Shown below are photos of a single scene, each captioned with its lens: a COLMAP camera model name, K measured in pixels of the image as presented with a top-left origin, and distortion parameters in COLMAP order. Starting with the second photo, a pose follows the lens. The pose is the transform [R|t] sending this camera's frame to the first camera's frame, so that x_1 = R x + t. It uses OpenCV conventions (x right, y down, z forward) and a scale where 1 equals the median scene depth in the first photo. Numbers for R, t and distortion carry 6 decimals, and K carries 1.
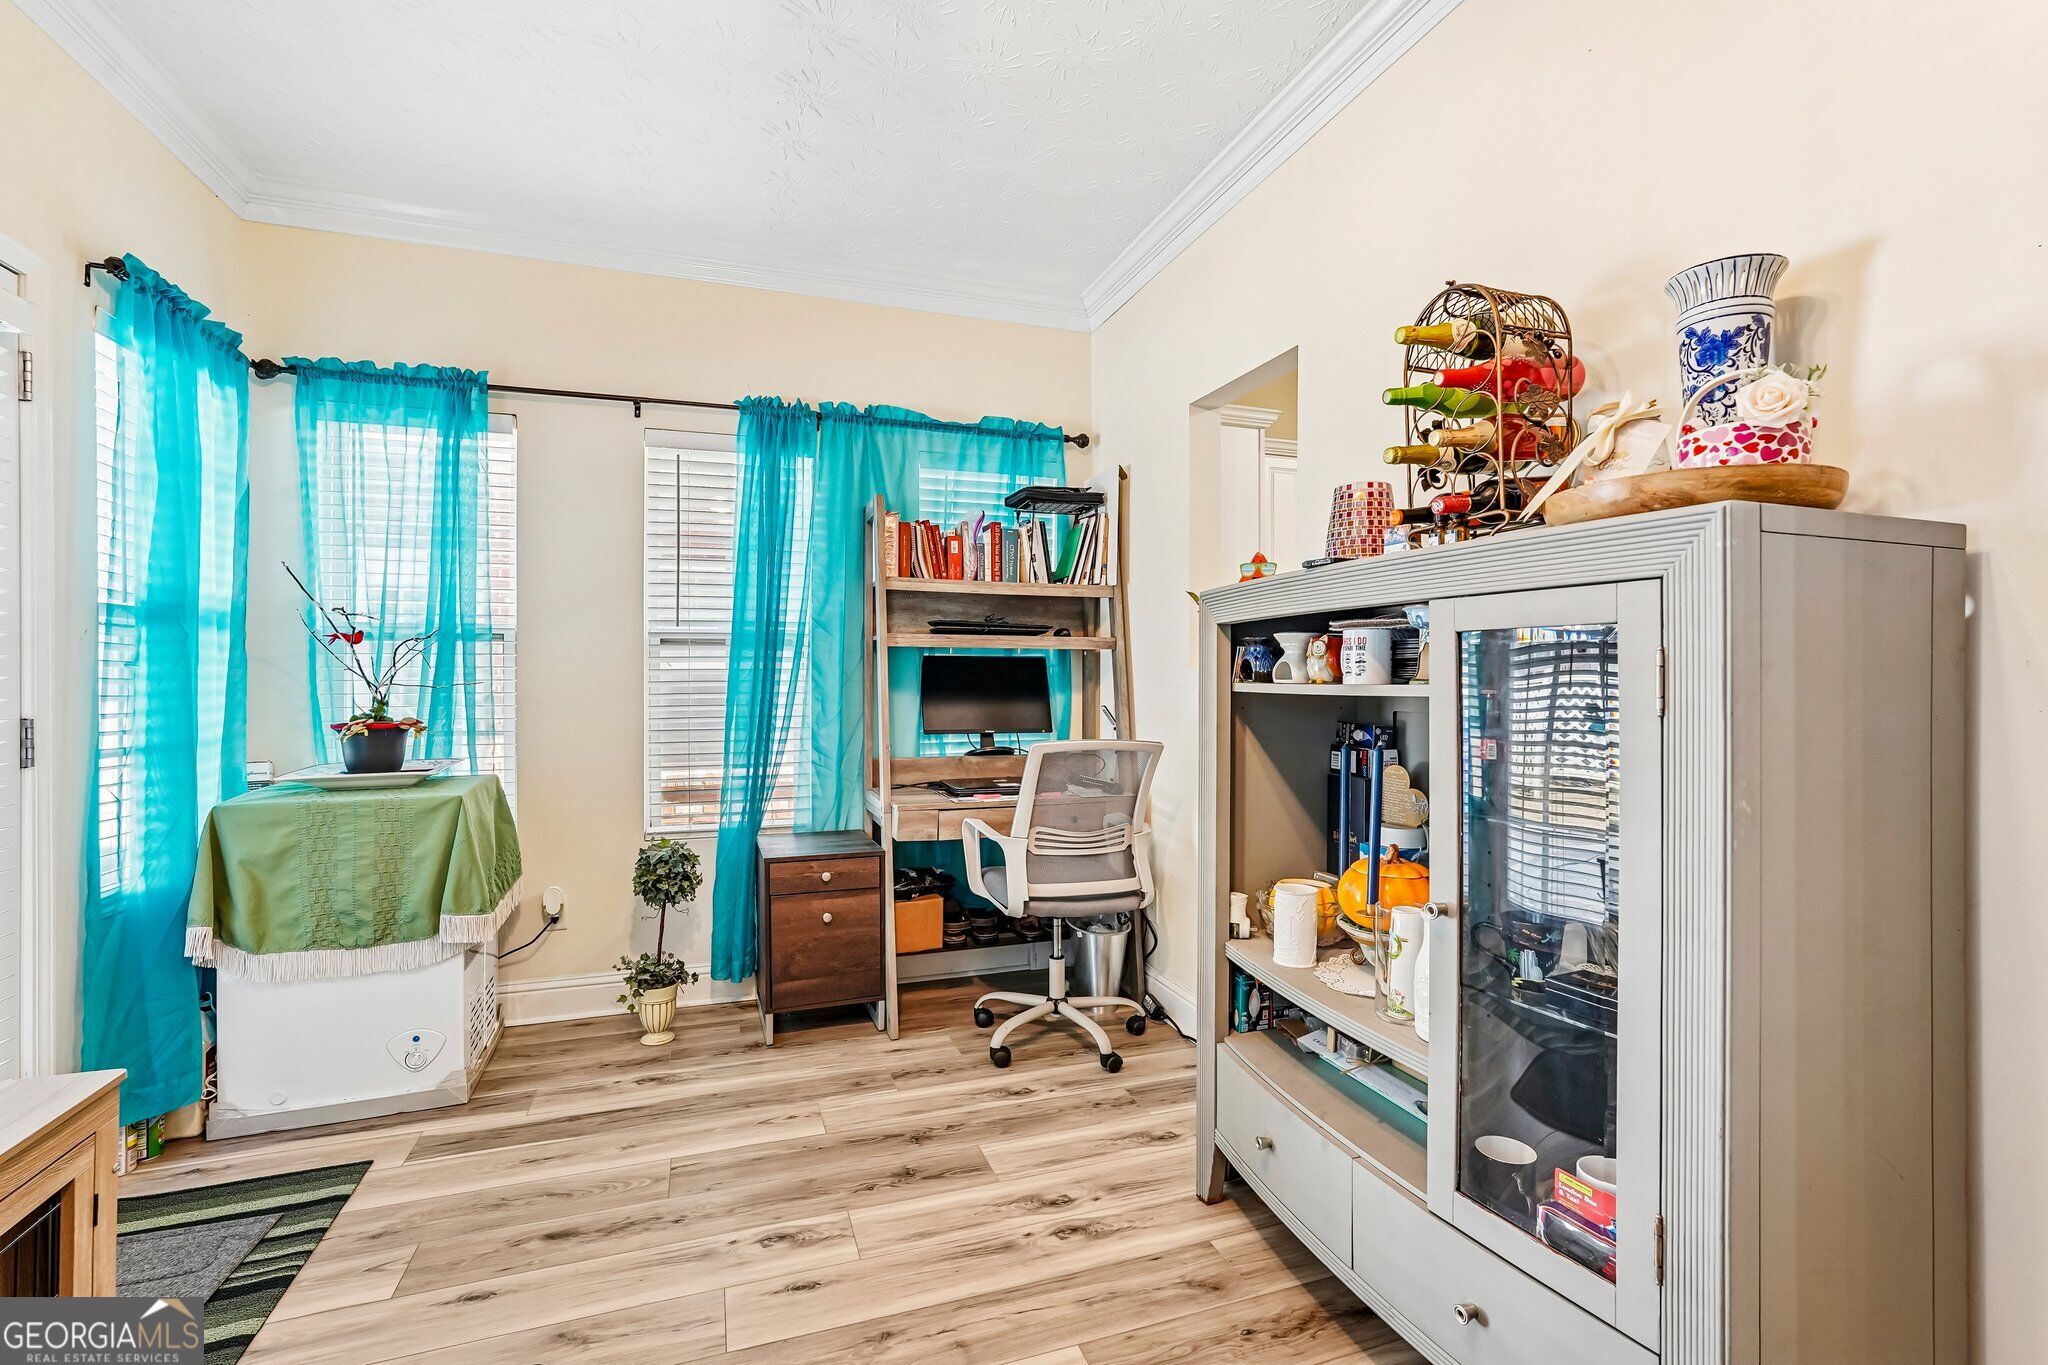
lens RADIAL K [[910.1, 0, 1026.2], [0, 910.1, 675.2], [0, 0, 1]] dist [-0.012159, 0.007284]
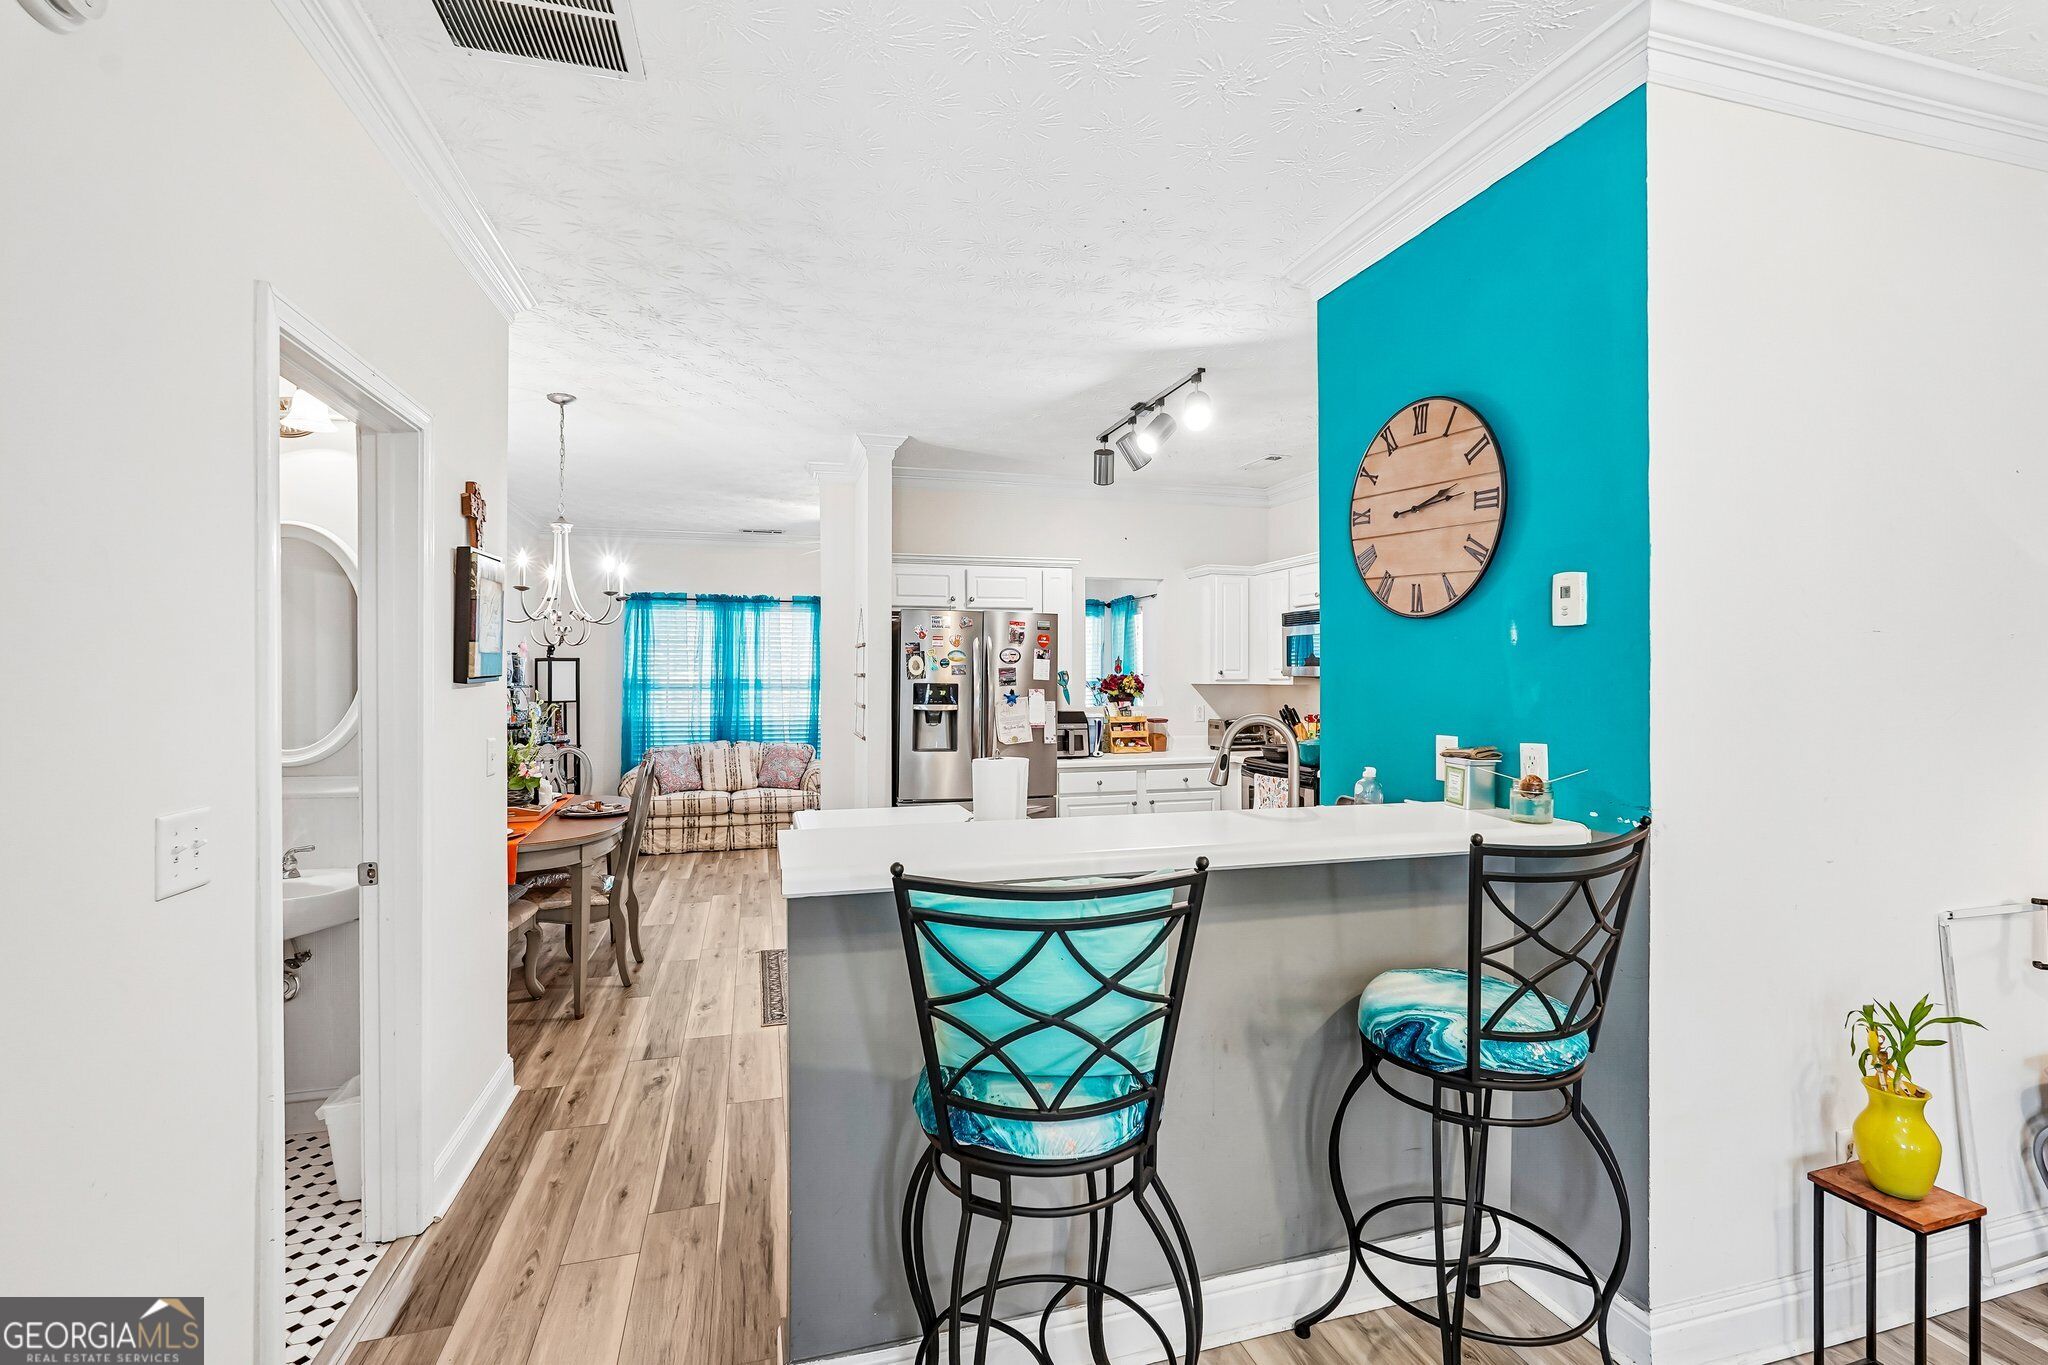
lens RADIAL K [[910.1, 0, 1018.6], [0, 910.1, 669.6], [0, 0, 1]] dist [-0.012159, 0.007284]
pose [[-0.061847, -0.003419, -0.998080, 2.606974], [0.003739, 0.999986, -0.003657, -0.096020], [0.998079, -0.003958, -0.061834, 0.915543]]
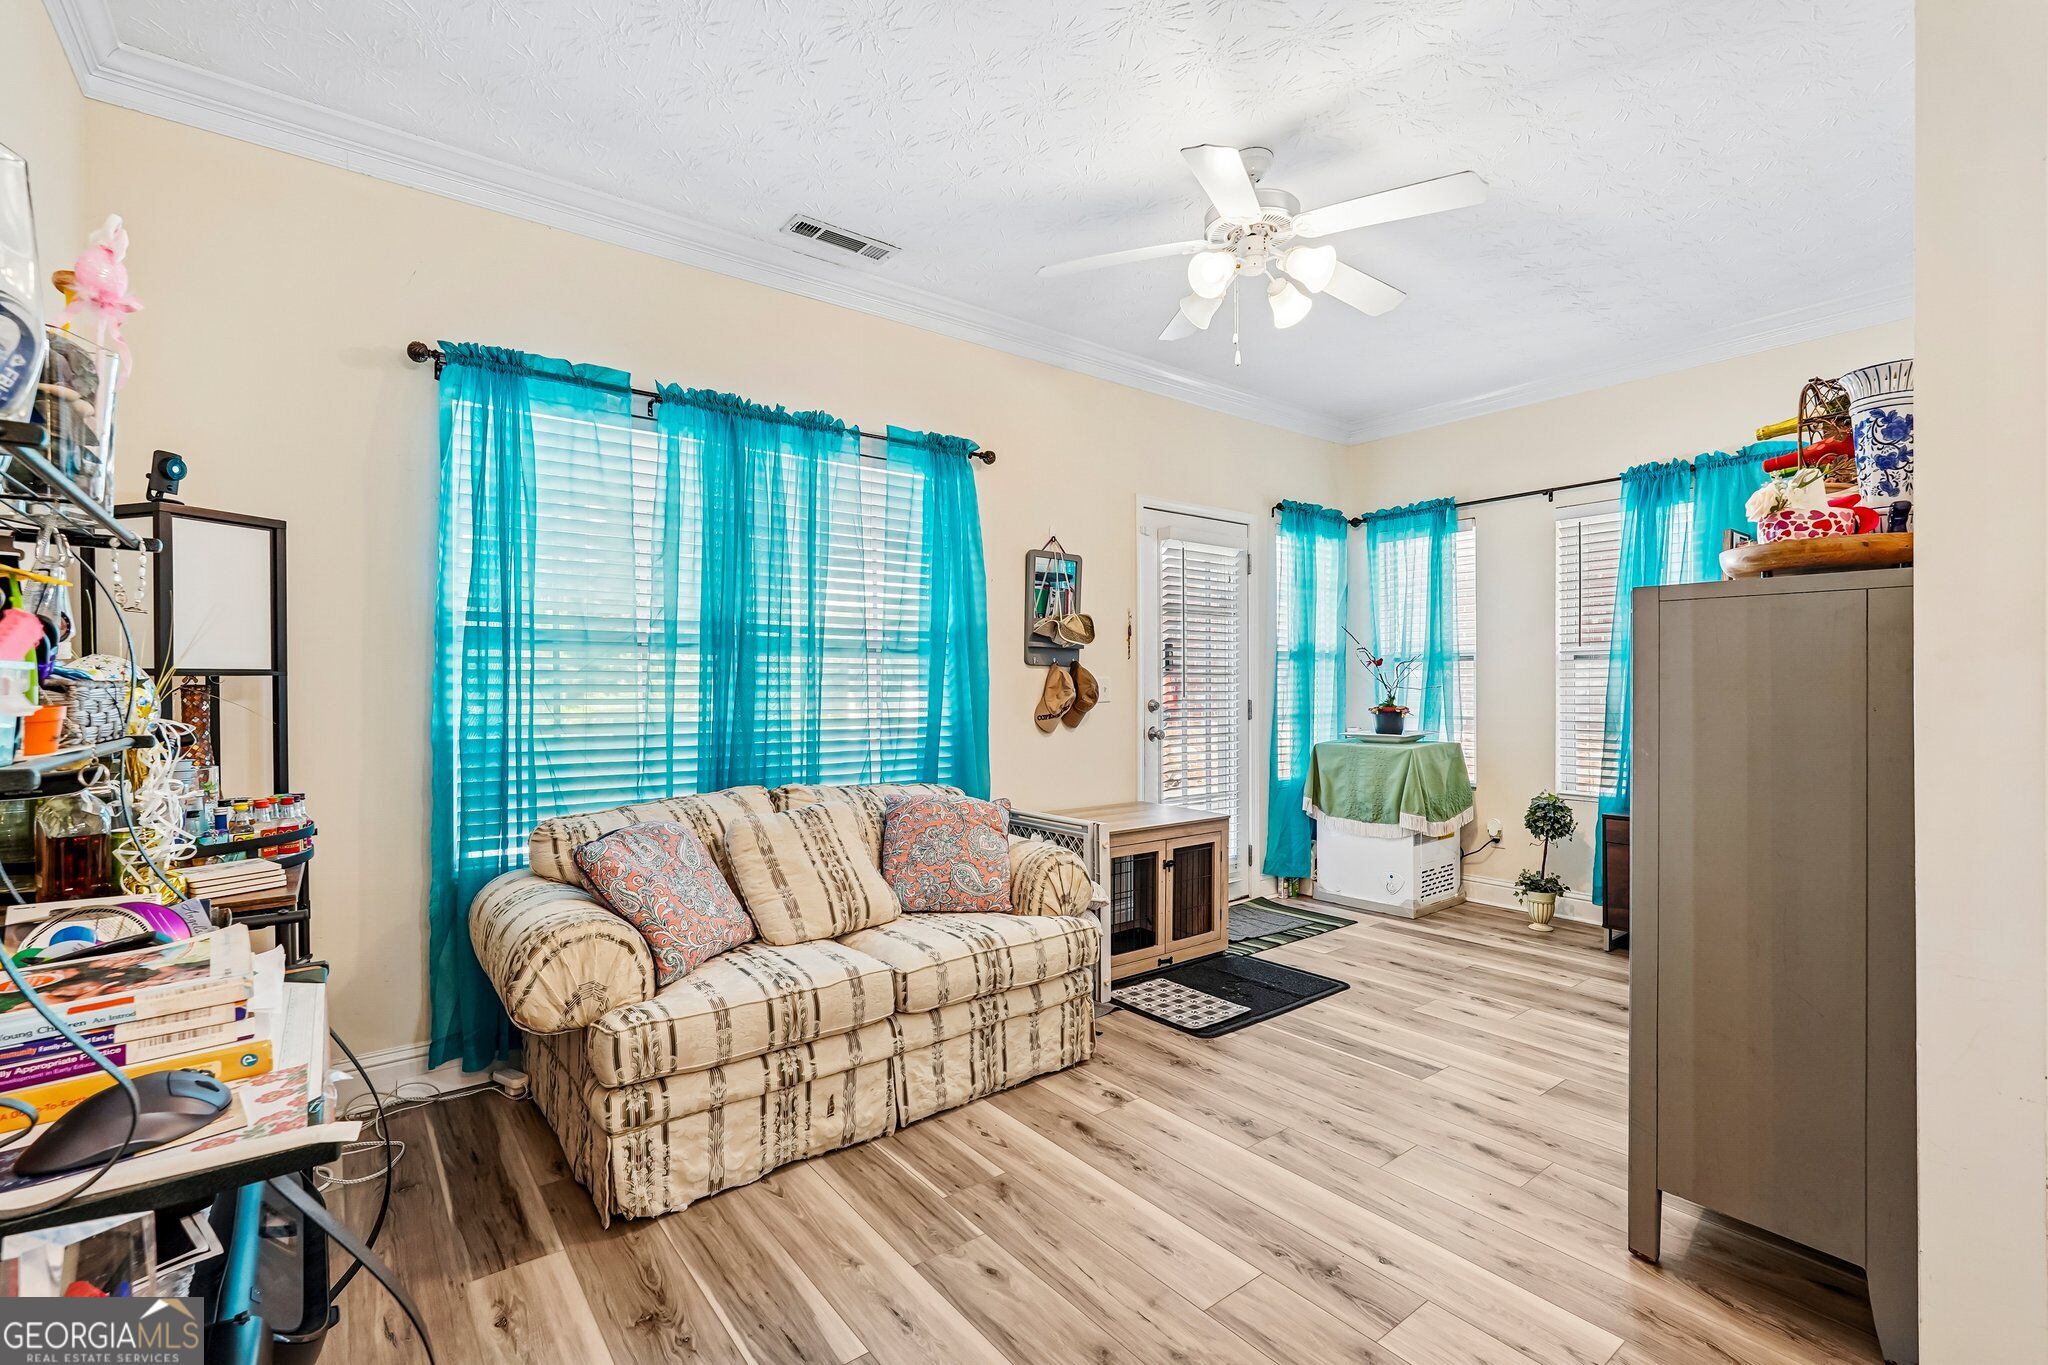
lens RADIAL K [[910.1, 0, 1023.8], [0, 910.1, 685.2], [0, 0, 1]] dist [-0.012159, 0.007284]
pose [[0.319714, 0.000598, -0.947514, 0.792184], [0.002874, 0.999995, 0.001600, 0.001089], [0.947510, -0.003234, 0.319710, -0.292147]]
